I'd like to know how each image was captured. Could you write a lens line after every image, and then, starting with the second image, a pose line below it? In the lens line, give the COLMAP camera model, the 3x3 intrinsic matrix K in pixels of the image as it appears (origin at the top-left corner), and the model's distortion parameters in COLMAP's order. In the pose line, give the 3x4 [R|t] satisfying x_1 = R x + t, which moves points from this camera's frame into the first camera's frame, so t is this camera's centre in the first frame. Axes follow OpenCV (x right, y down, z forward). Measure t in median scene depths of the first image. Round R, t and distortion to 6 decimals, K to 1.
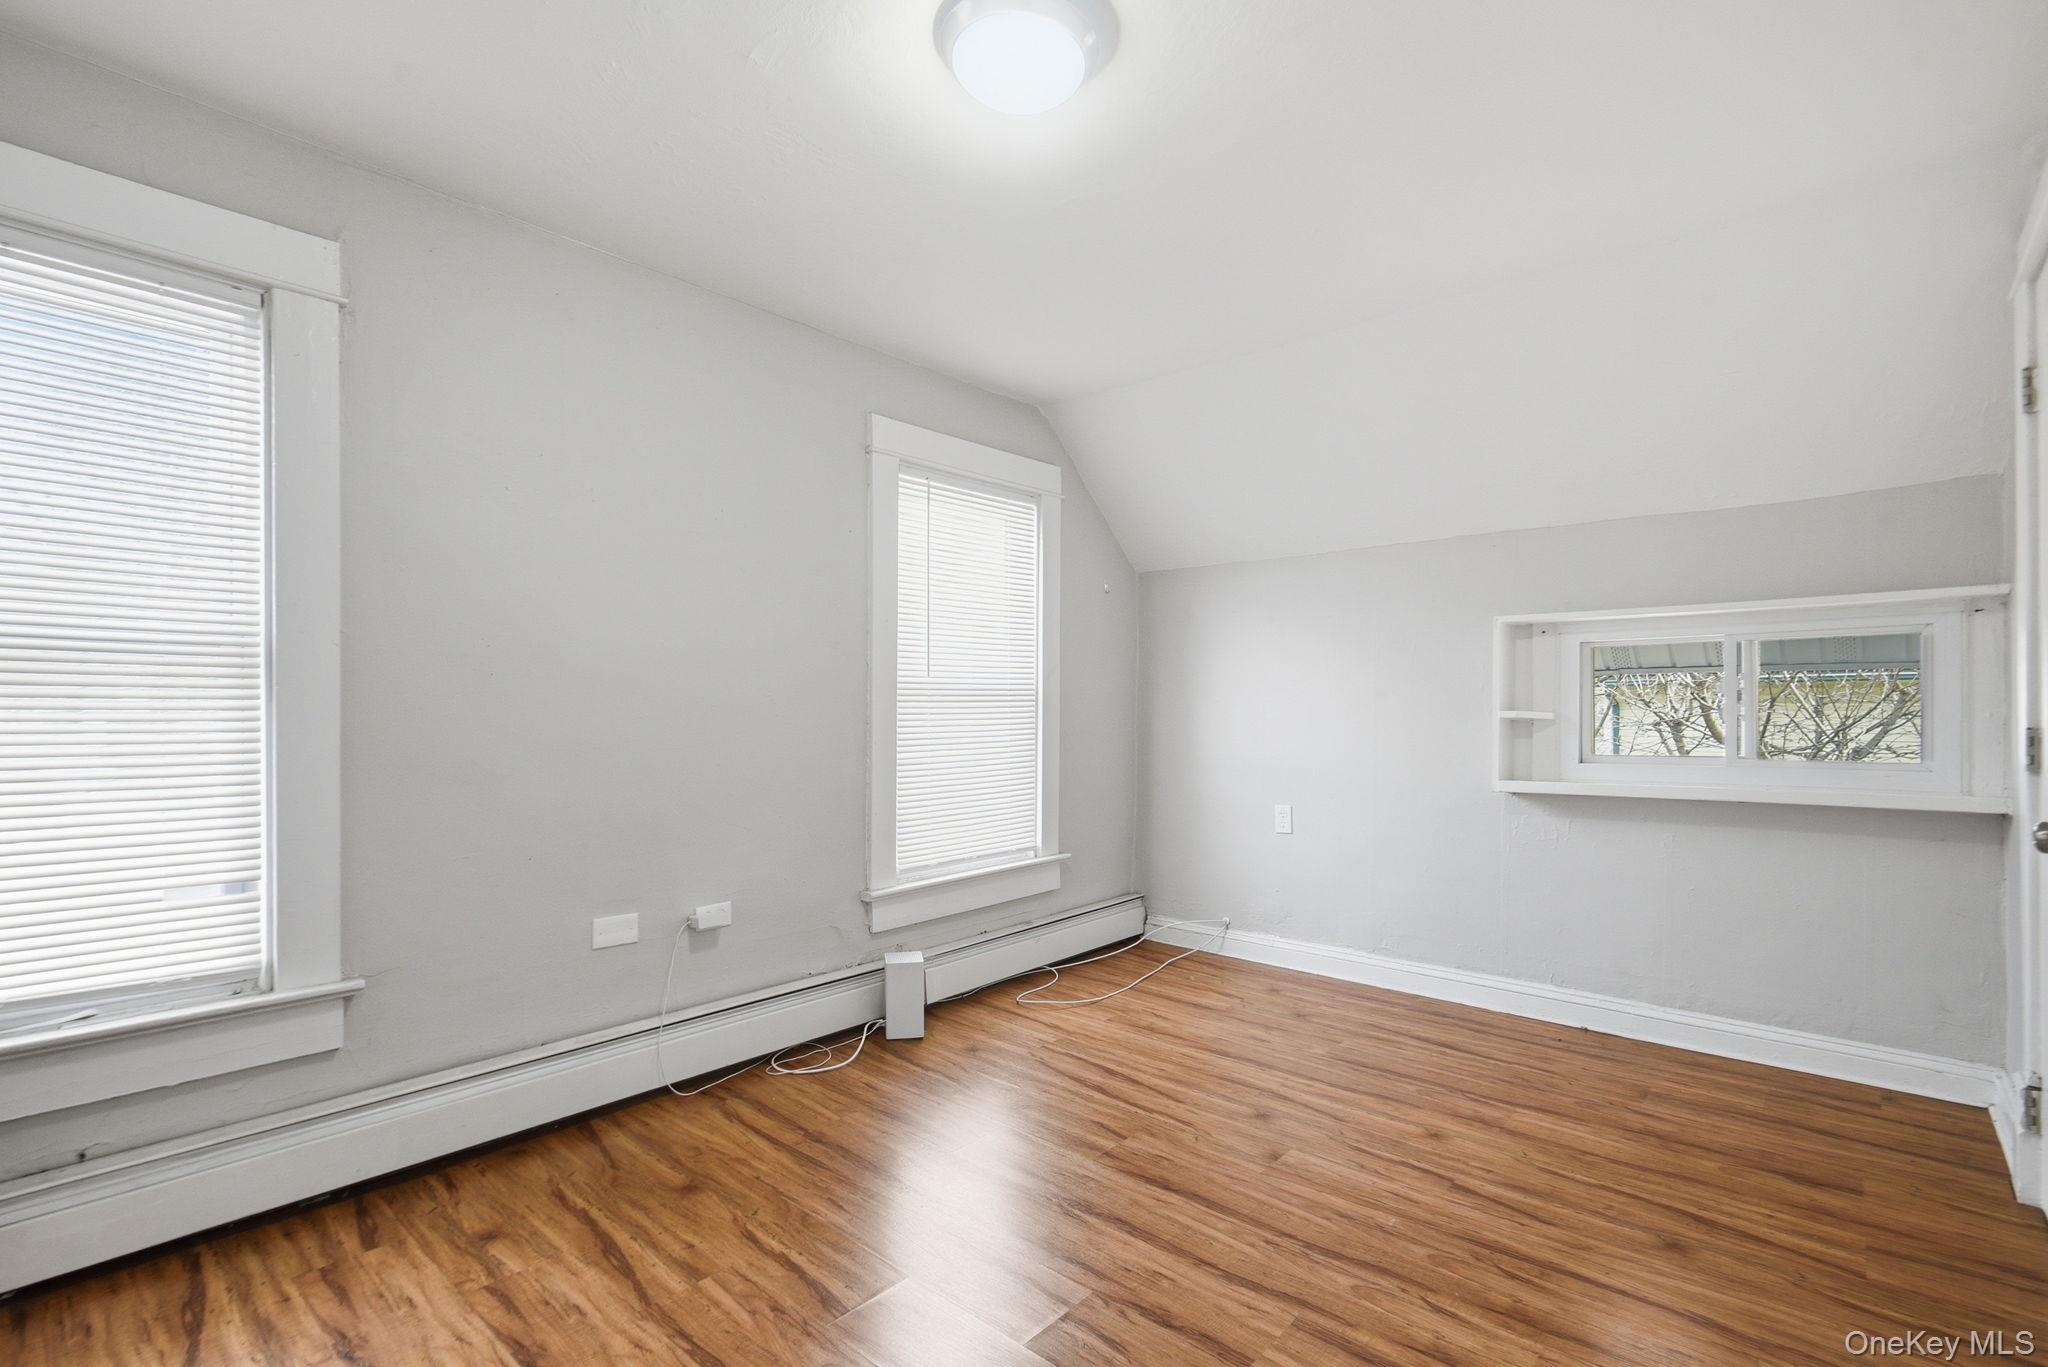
lens RADIAL K [[936.6, 0, 1021.5], [0, 936.6, 697.8], [0, 0, 1]] dist [0.001348, -0.000316]
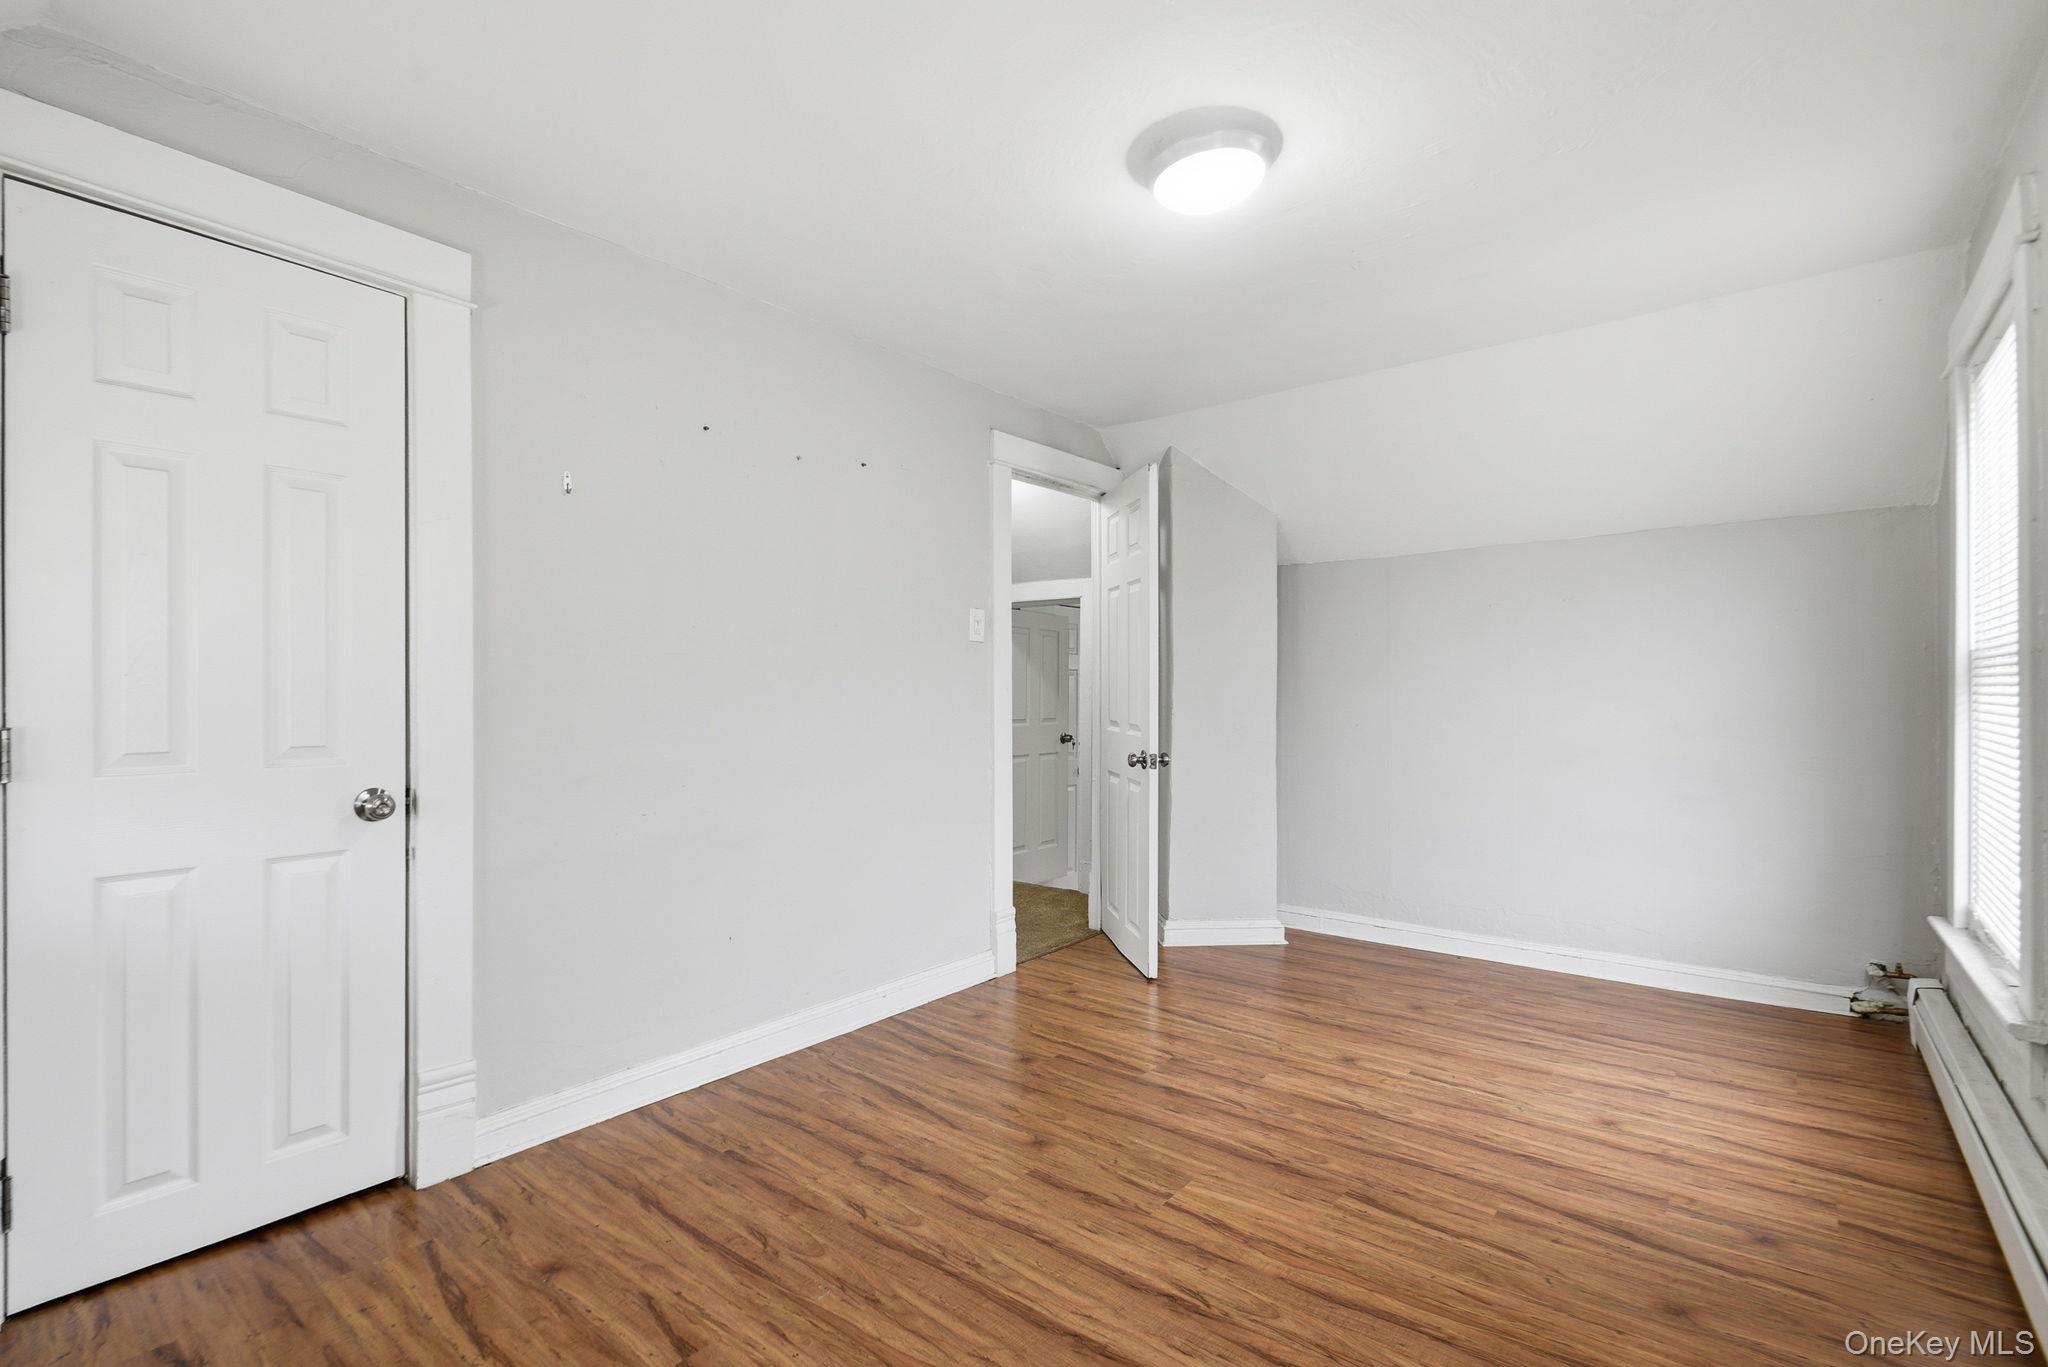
lens RADIAL K [[936.6, 0, 1026.1], [0, 936.6, 691.2], [0, 0, 1]] dist [0.001348, -0.000316]
pose [[-0.998587, -0.002637, -0.053080, 0.274520], [-0.001897, 0.999901, -0.013974, 0.011561], [0.053112, -0.013854, -0.998492, 2.026855]]
